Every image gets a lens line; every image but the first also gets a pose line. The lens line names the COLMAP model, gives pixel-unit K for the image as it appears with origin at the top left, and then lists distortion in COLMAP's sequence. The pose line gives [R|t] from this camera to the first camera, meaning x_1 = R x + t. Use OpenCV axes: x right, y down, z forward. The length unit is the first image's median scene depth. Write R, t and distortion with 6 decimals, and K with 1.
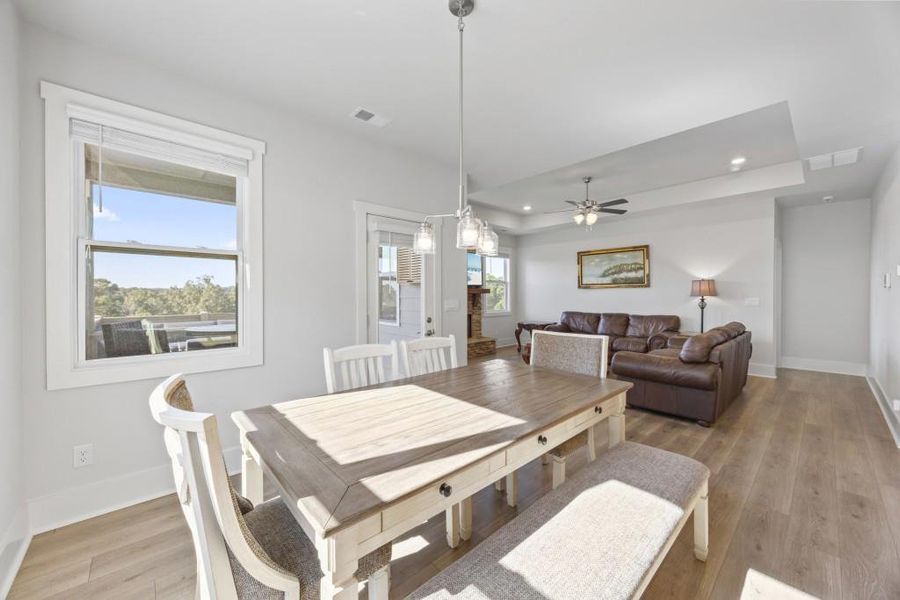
lens RADIAL K [[340.8, 0, 449.2], [0, 340.8, 298.3], [0, 0, 1]] dist [-0.000252, 0.000131]
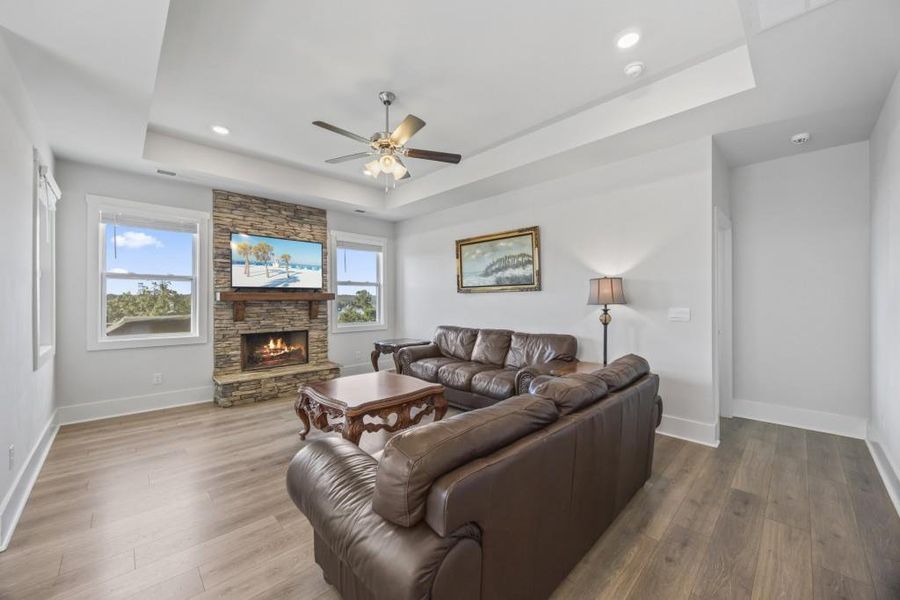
lens RADIAL K [[340.8, 0, 449.5], [0, 340.8, 301.7], [0, 0, 1]] dist [-0.000252, 0.000131]
pose [[0.999475, 0.000256, 0.032386, 0.390675], [0.000068, 0.999950, -0.010014, -0.004508], [-0.032387, 0.010011, 0.999425, 0.349564]]
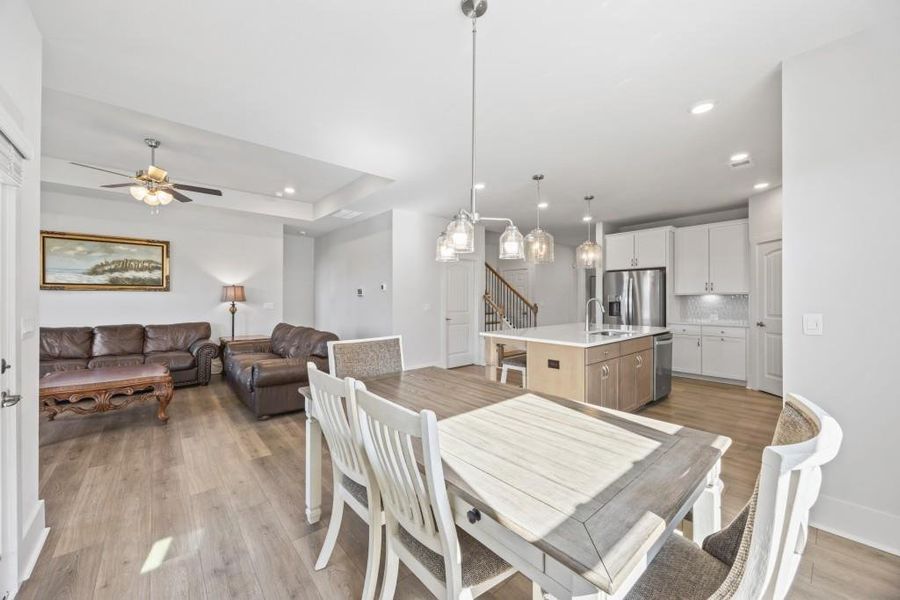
lens RADIAL K [[340.8, 0, 450.8], [0, 340.8, 298.6], [0, 0, 1]] dist [-0.000252, 0.000131]
pose [[0.020832, 0.003537, 0.999777, -0.249258], [0.010166, 0.999941, -0.003749, -0.003671], [-0.999731, 0.010242, 0.020794, 0.278459]]
